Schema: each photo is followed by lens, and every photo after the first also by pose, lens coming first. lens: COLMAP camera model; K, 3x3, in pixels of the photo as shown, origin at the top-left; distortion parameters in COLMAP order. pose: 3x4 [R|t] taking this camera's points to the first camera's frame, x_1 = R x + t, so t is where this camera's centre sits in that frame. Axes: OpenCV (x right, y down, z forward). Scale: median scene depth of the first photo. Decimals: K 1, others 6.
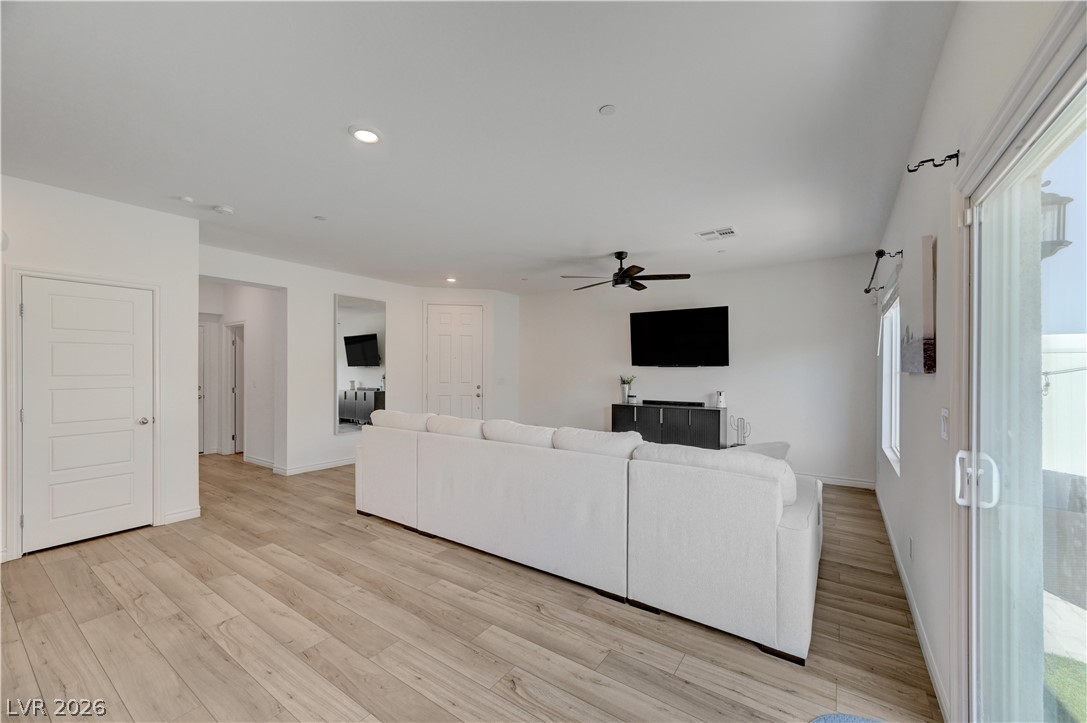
lens RADIAL K [[425.1, 0, 544.4], [0, 425.1, 369.7], [0, 0, 1]] dist [0.004861, 0.000184]
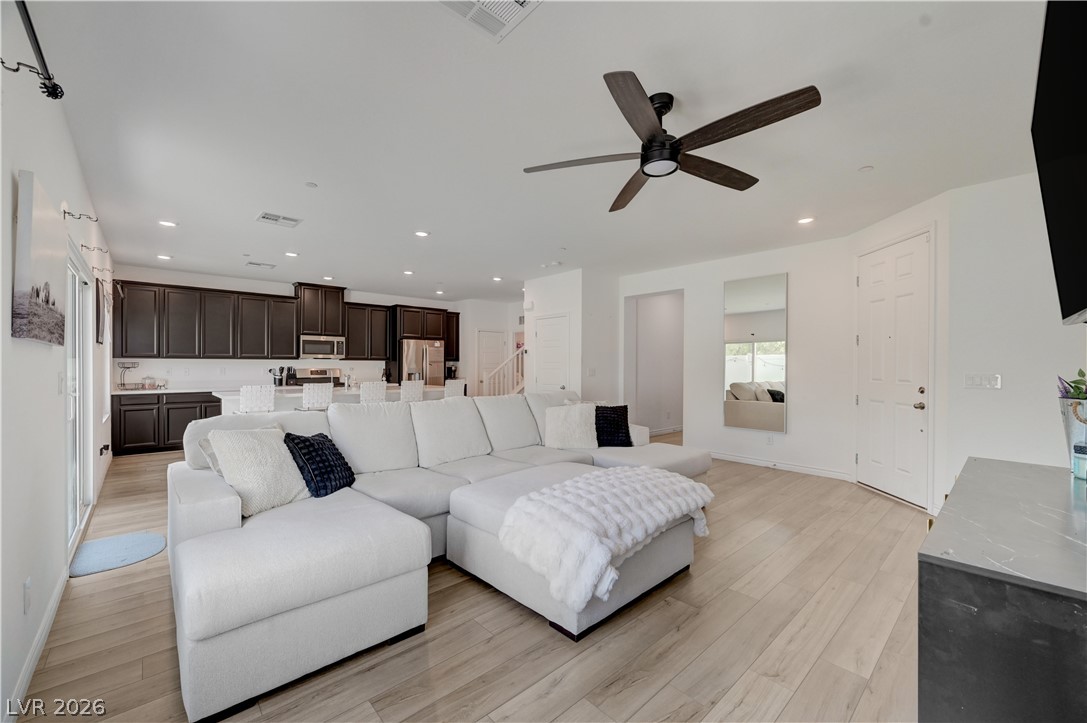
lens RADIAL K [[435.2, 0, 545.3], [0, 435.2, 367.4], [0, 0, 1]] dist [-0.001925, 0.000037]
pose [[-0.220456, 0.002167, -0.975394, 0.681613], [-0.006011, 0.999976, 0.003580, 0.020576], [0.975378, 0.006652, -0.220438, 0.987608]]
